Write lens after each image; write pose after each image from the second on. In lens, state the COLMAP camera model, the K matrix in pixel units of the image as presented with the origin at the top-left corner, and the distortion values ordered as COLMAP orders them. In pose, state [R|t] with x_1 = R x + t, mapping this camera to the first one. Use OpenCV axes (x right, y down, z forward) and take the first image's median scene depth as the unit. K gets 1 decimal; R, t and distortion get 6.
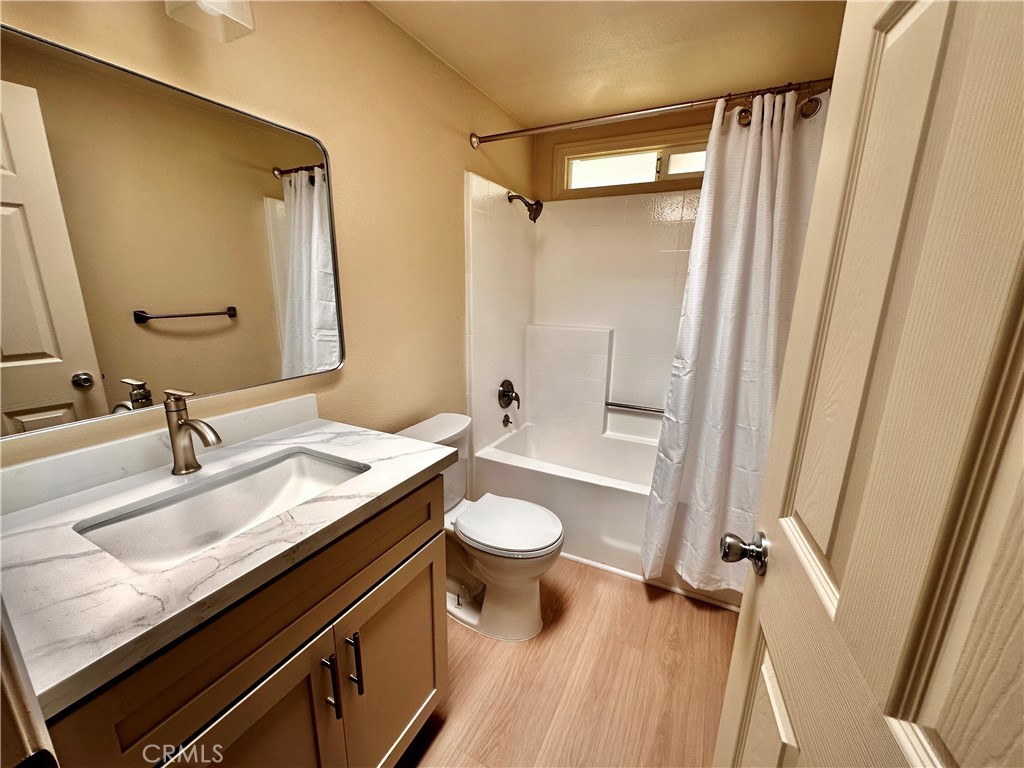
lens RADIAL K [[414.6, 0, 510.0], [0, 414.6, 387.9], [0, 0, 1]] dist [-0.003096, -0.000045]
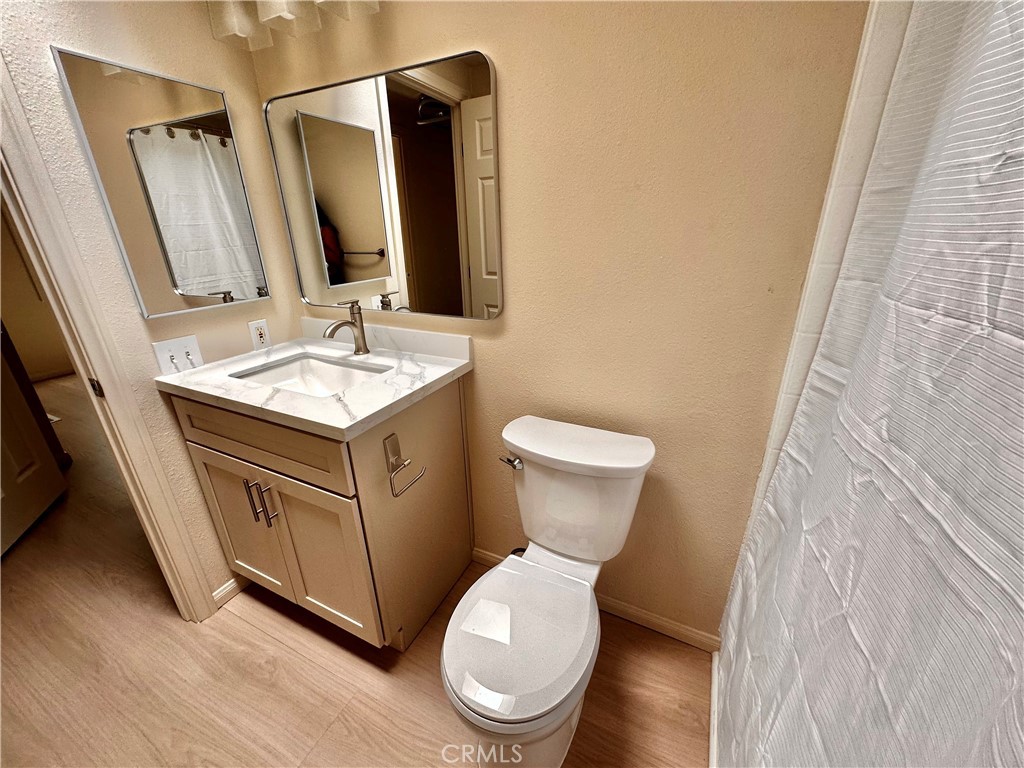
lens RADIAL K [[414.6, 0, 511.4], [0, 414.6, 383.0], [0, 0, 1]] dist [-0.003096, -0.000045]
pose [[0.016563, 0.347633, -0.937484, 0.626501], [-0.219832, 0.915937, 0.335759, -0.292916], [0.975397, 0.200528, 0.091592, 1.192849]]
